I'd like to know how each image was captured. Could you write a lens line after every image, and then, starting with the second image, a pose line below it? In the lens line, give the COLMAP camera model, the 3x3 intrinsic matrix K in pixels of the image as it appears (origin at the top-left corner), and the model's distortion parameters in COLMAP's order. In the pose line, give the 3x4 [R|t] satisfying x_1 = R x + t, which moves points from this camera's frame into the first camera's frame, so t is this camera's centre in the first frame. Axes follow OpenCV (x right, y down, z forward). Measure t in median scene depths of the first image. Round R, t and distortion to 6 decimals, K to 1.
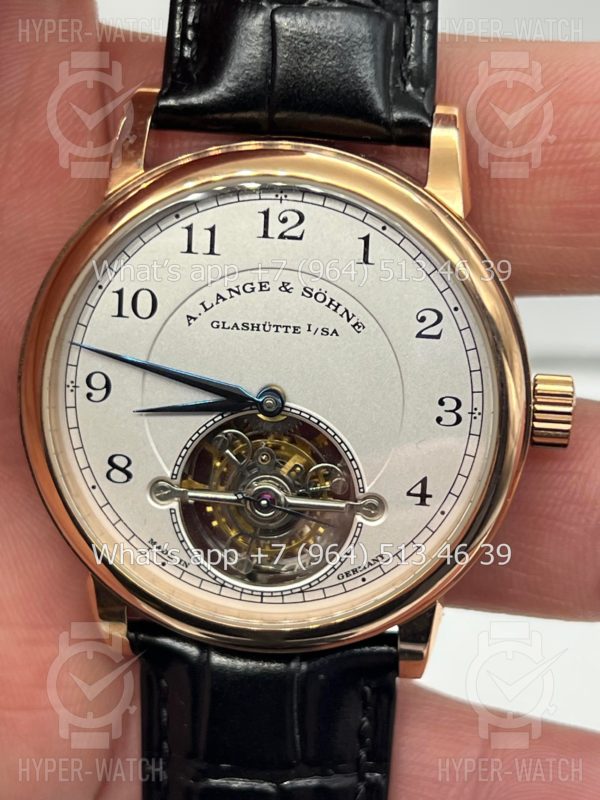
lens RADIAL K [[1778.7, 0, 300.0], [0, 1778.7, 400.0], [0, 0, 1]] dist [0.209956, 0.315335]
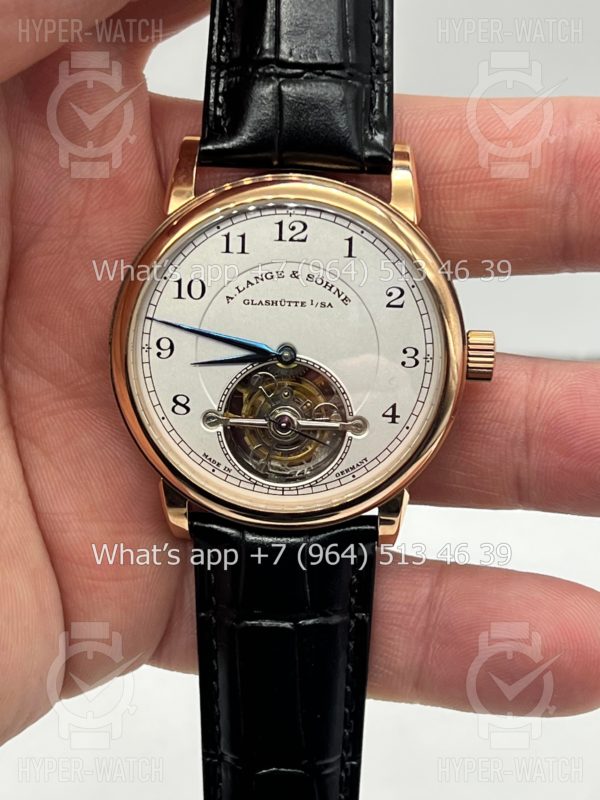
lens RADIAL K [[1869.5, 0, 300.0], [0, 1869.5, 400.0], [0, 0, 1]] dist [0.243471, -0.410309]
pose [[0.998694, -0.029770, 0.041530, -0.068656], [0.029358, 0.999514, 0.010478, 0.021990], [-0.041821, -0.009245, 0.999082, -0.507113]]
